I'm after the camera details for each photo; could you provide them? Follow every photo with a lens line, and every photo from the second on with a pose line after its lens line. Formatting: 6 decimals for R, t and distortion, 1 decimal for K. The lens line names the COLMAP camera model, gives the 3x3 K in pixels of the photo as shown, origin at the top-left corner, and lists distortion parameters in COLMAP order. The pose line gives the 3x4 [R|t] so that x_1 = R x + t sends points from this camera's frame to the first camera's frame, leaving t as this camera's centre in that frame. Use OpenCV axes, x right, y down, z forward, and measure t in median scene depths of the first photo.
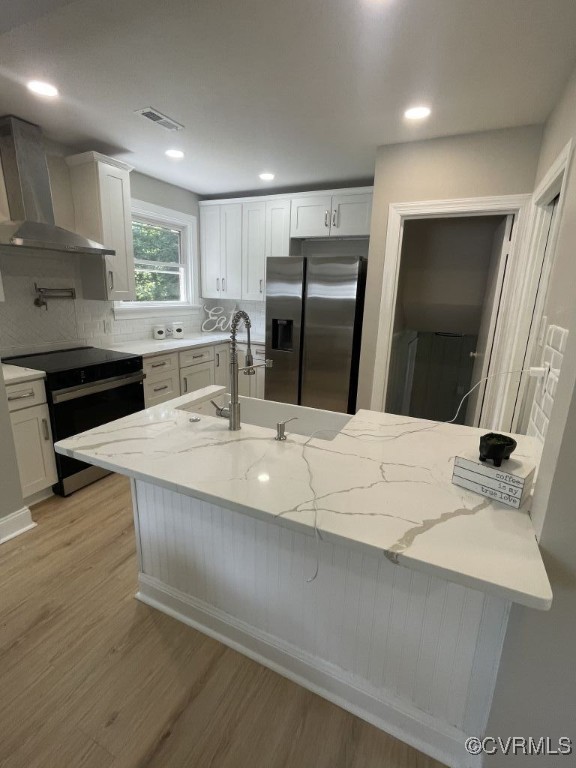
lens RADIAL K [[359.4, 0, 287.5], [0, 359.4, 377.9], [0, 0, 1]] dist [-0.003538, 0.000356]
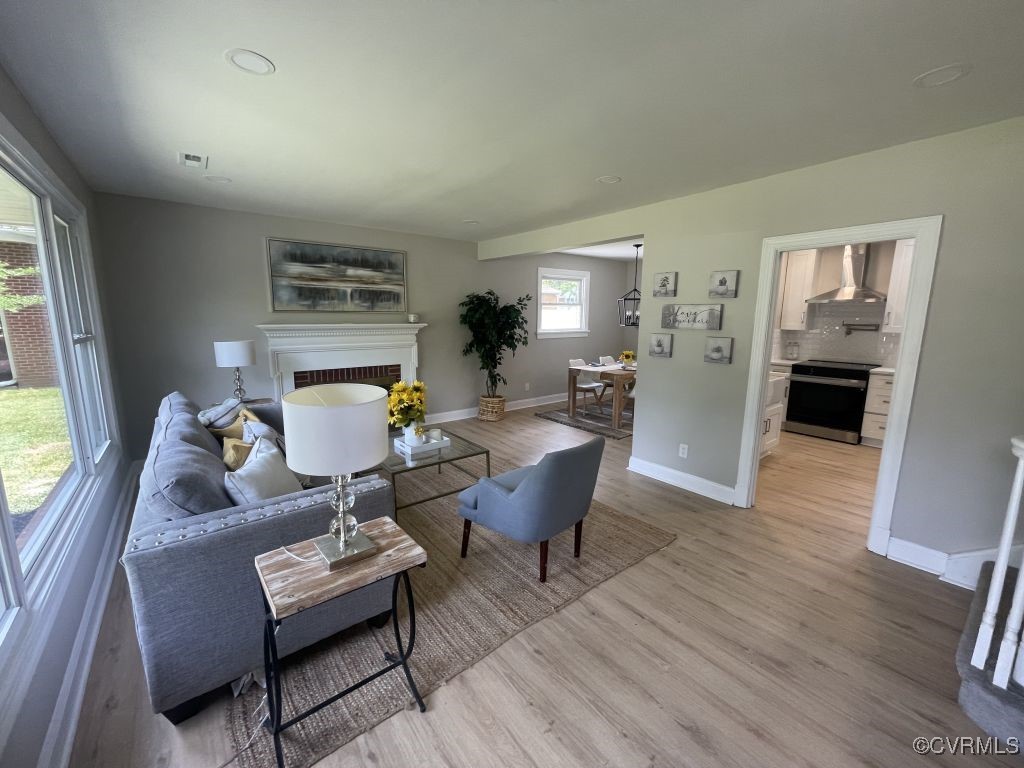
lens RADIAL K [[413.8, 0, 512.0], [0, 413.8, 384.0], [0, 0, 1]] dist [-0.001105, -0.000294]
pose [[-0.428251, 0.111353, -0.896773, 1.758562], [-0.235635, 0.944287, 0.229779, -0.059208], [0.872397, 0.309715, -0.378154, 0.443511]]
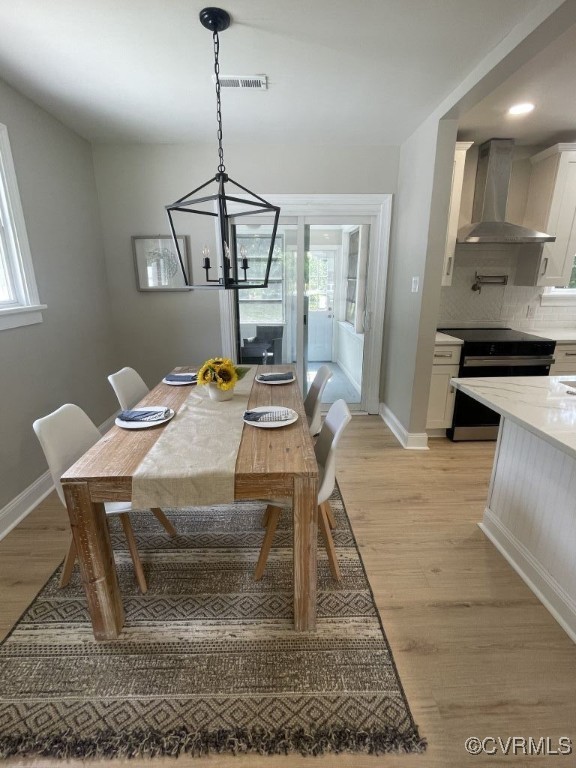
lens RADIAL K [[359.4, 0, 287.5], [0, 359.4, 377.9], [0, 0, 1]] dist [-0.003538, 0.000356]
pose [[0.463781, 0.210988, -0.860460, 0.139713], [-0.194158, 0.971824, 0.133645, 0.053332], [0.864413, 0.105083, 0.491678, -0.138248]]
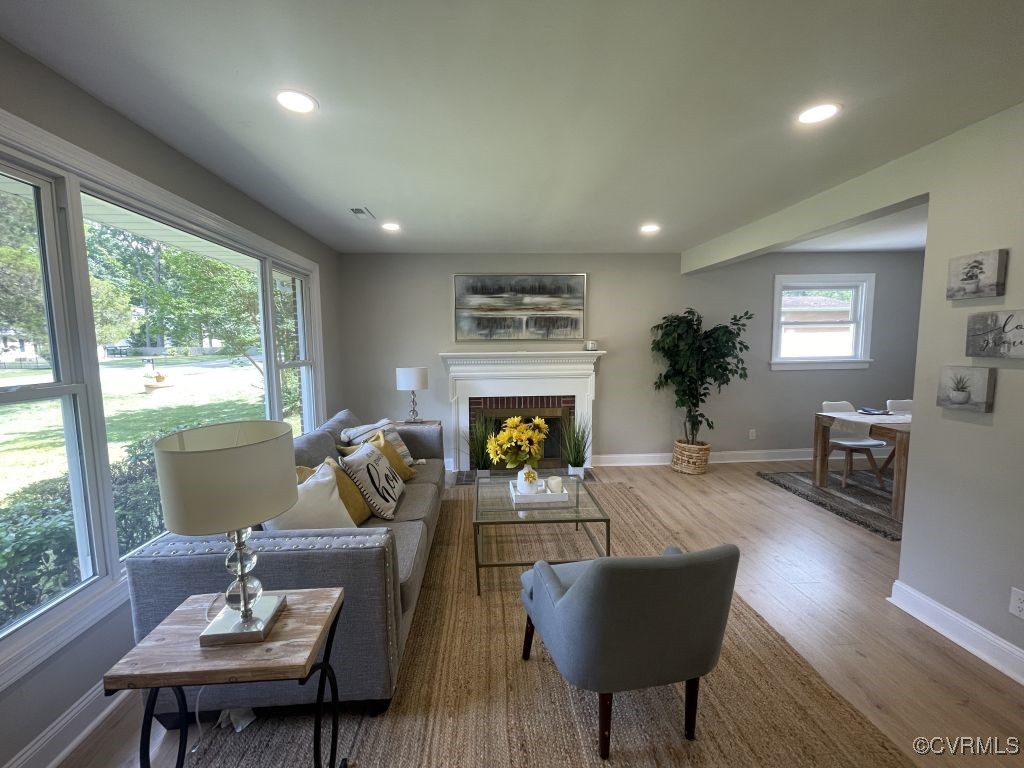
lens RADIAL K [[413.8, 0, 512.0], [0, 413.8, 384.0], [0, 0, 1]] dist [-0.001105, -0.000294]
pose [[-0.872798, 0.023546, -0.487513, 1.350942], [-0.133035, 0.949540, 0.284036, -0.090442], [0.469601, 0.312762, -0.825624, 0.542142]]
